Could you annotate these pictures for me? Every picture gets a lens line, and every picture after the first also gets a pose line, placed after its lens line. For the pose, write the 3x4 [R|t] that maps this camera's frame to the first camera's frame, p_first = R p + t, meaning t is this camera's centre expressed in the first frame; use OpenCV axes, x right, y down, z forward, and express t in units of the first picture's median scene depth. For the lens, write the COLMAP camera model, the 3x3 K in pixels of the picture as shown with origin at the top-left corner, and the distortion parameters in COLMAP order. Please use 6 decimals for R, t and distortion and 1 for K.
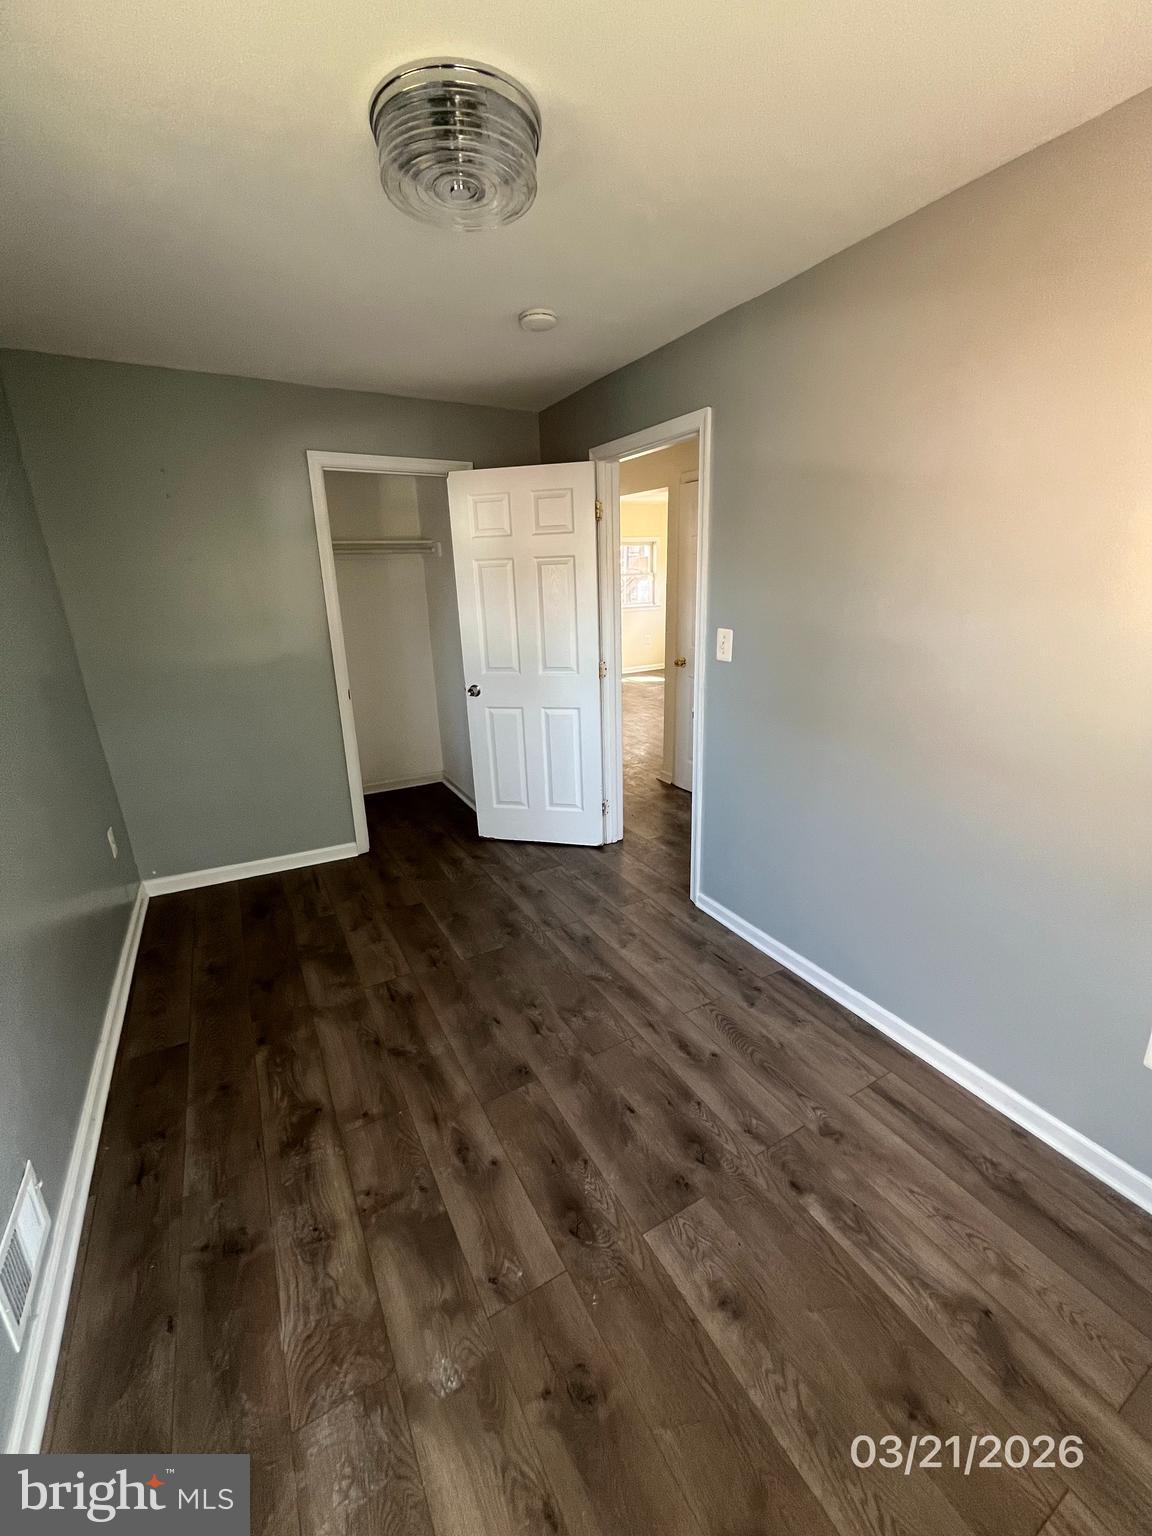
lens RADIAL K [[622.8, 0, 574.7], [0, 622.8, 764.2], [0, 0, 1]] dist [-0.002587, -0.000113]
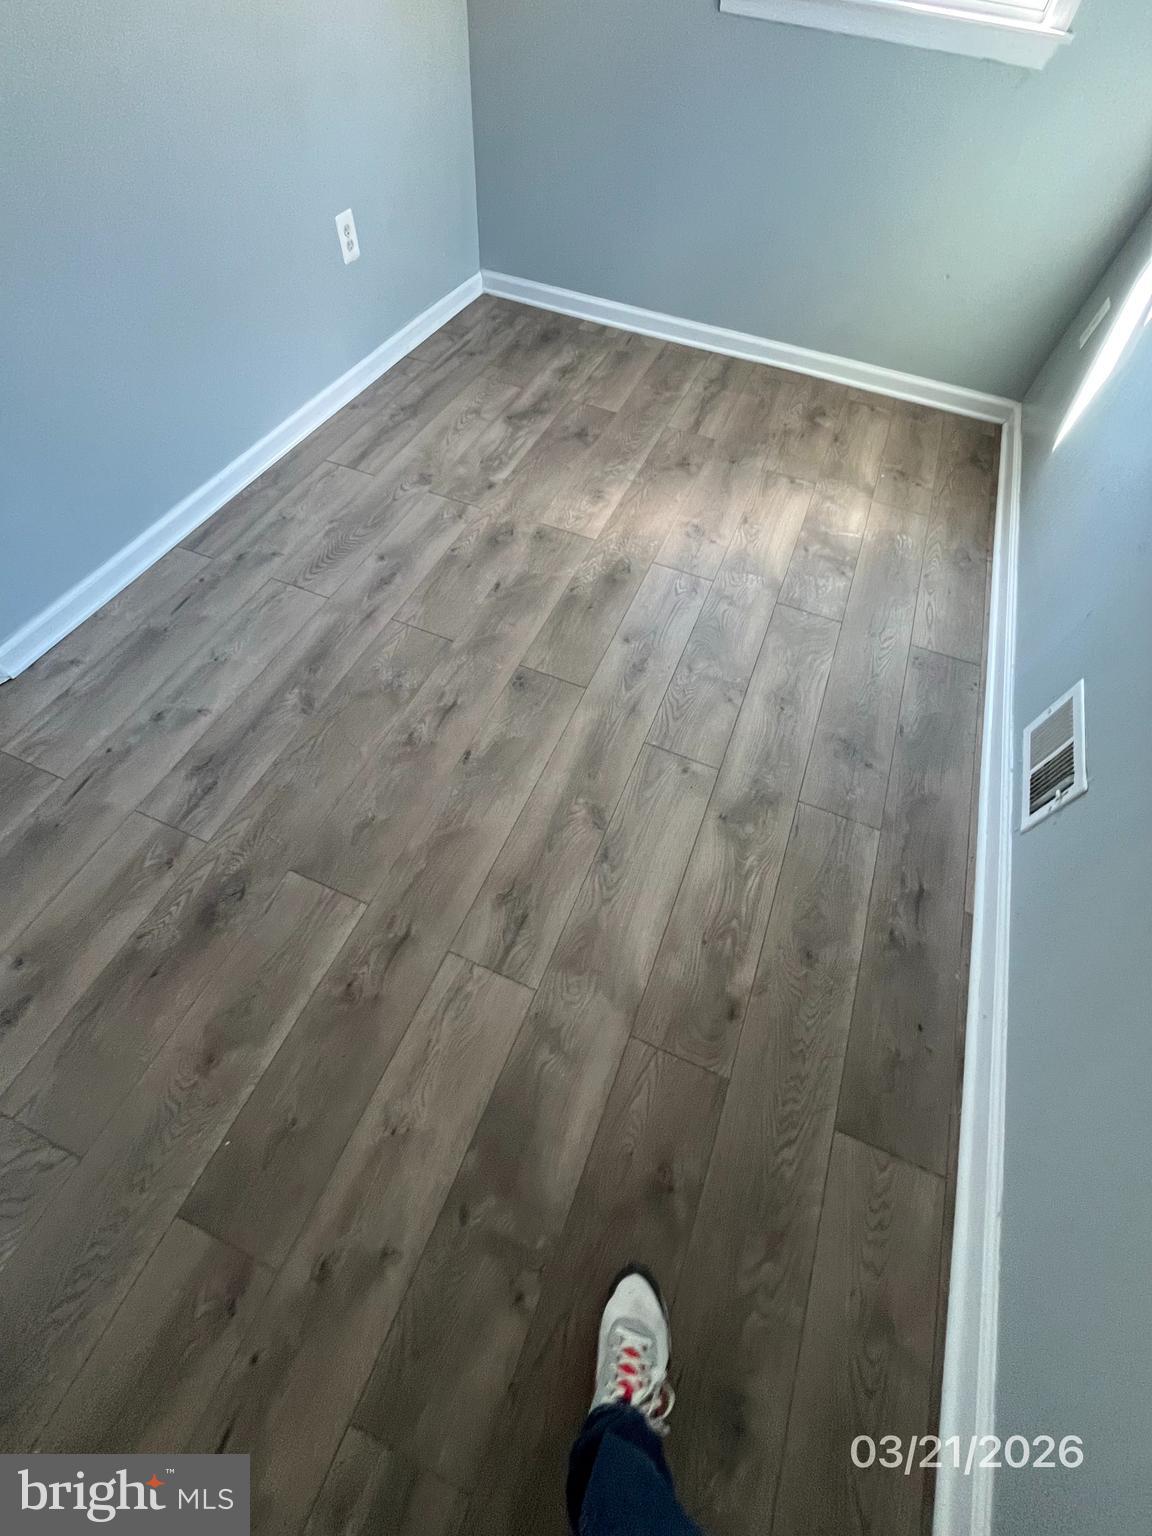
lens RADIAL K [[622.8, 0, 574.7], [0, 622.8, 764.2], [0, 0, 1]] dist [-0.002587, -0.000113]
pose [[-0.618291, -0.670374, 0.410261, -0.528629], [0.194460, 0.375282, 0.906283, -0.187192], [-0.761513, 0.640126, -0.101673, 1.089420]]
